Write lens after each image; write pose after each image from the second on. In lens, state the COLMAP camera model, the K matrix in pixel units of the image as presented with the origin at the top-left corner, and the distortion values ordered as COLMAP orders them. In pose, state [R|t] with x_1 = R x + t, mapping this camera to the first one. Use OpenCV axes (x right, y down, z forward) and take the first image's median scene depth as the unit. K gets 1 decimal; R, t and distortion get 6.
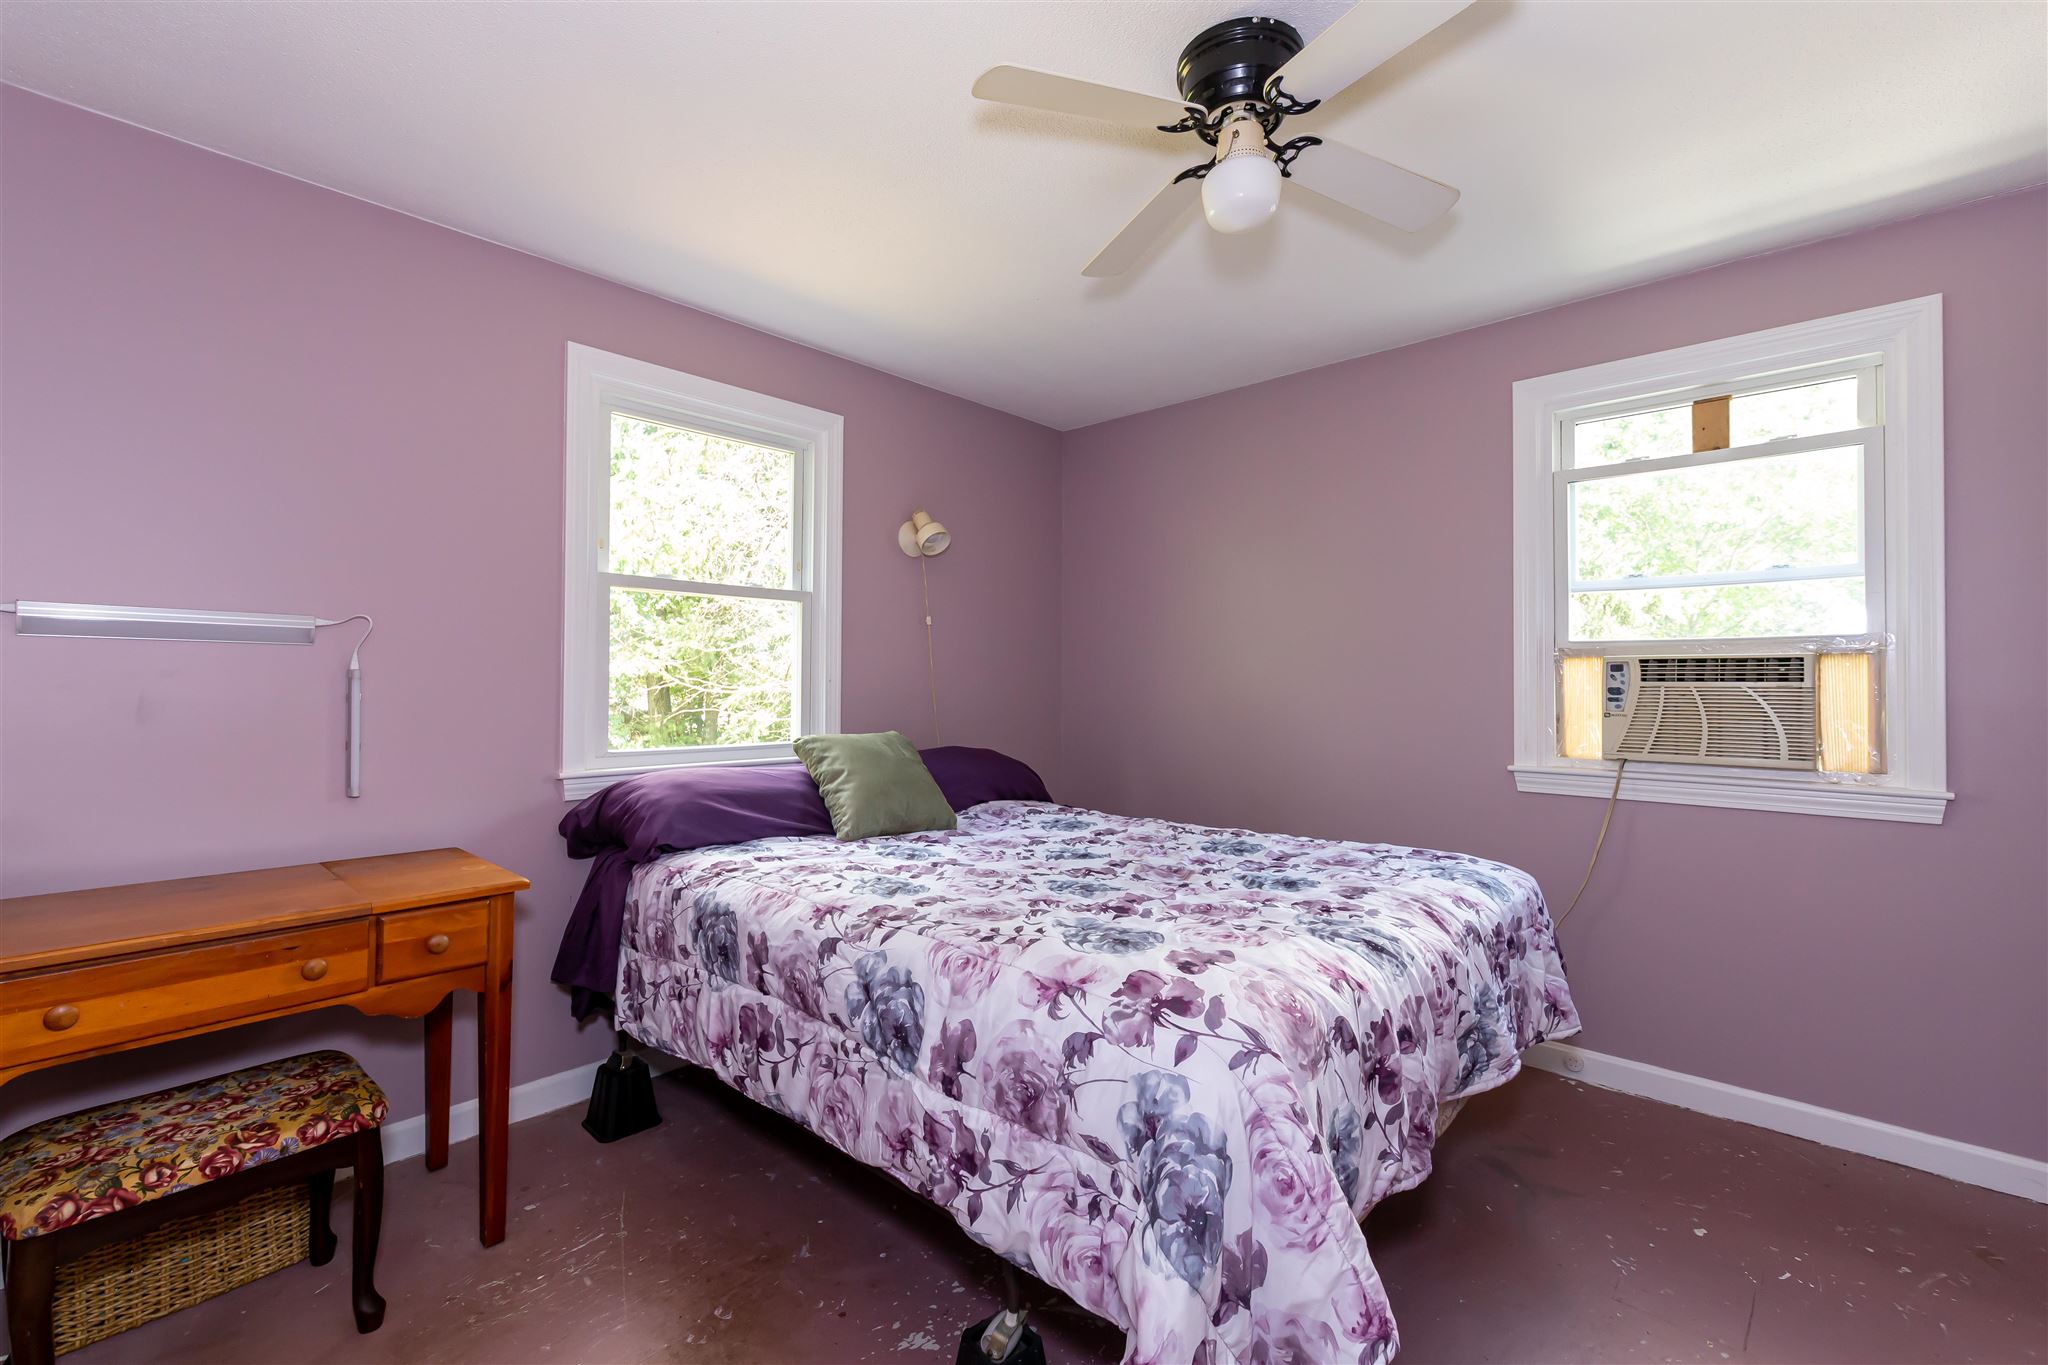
lens RADIAL K [[883.3, 0, 1023.1], [0, 883.3, 675.0], [0, 0, 1]] dist [0.002100, -0.000232]
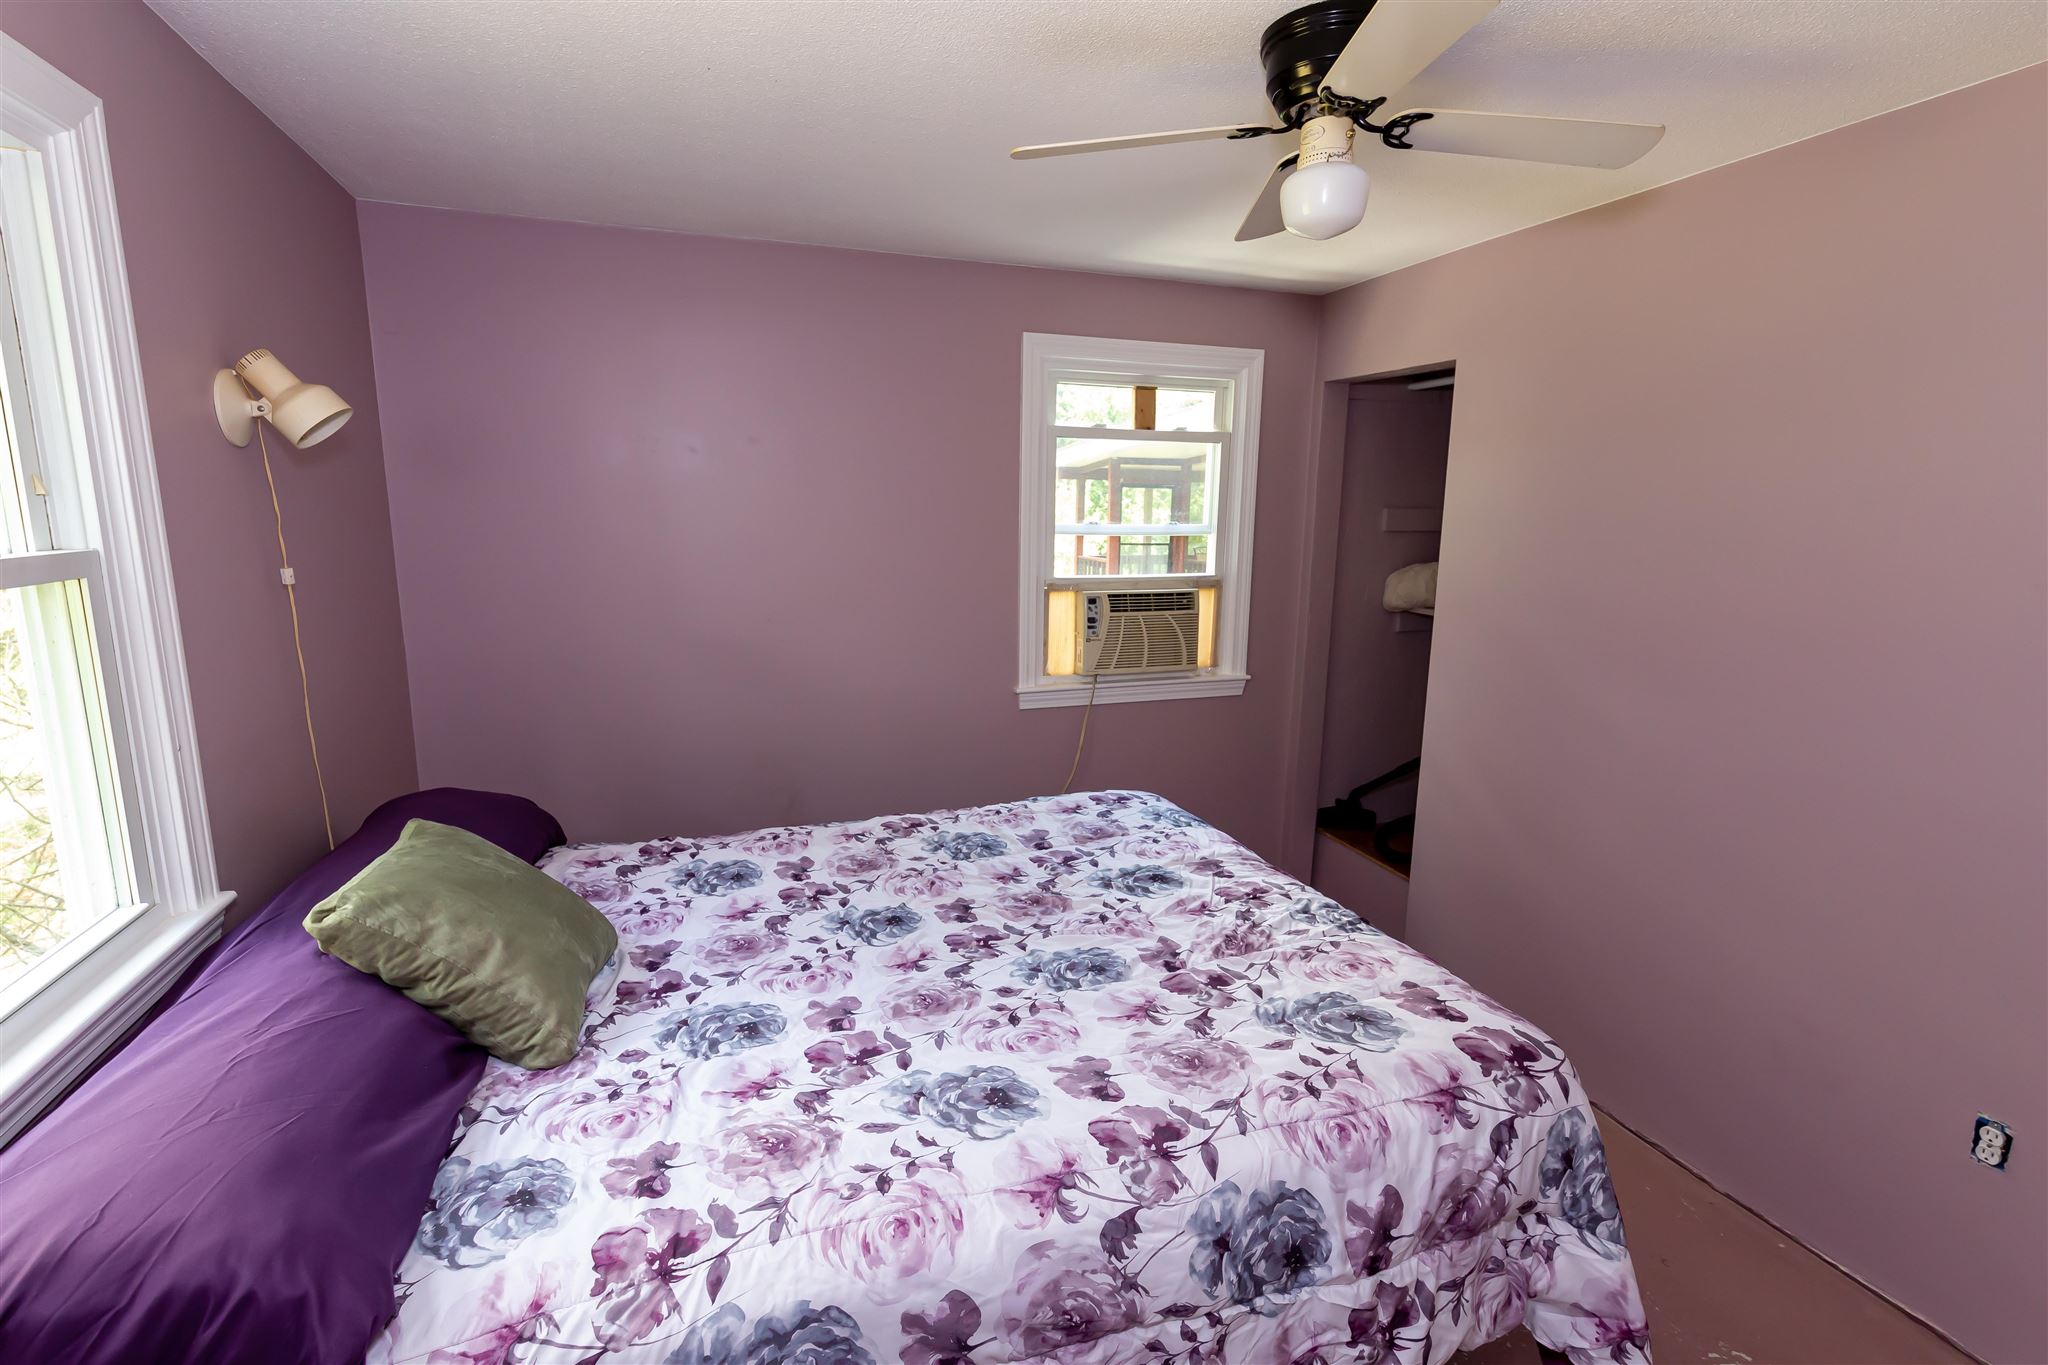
lens RADIAL K [[923.5, 0, 1022.6], [0, 923.5, 670.5], [0, 0, 1]] dist [0.002030, 0.000317]
pose [[0.461262, -0.157282, 0.873212, -0.527326], [-0.018219, 0.982276, 0.186550, -0.157656], [-0.887077, -0.101958, 0.450221, 0.523674]]
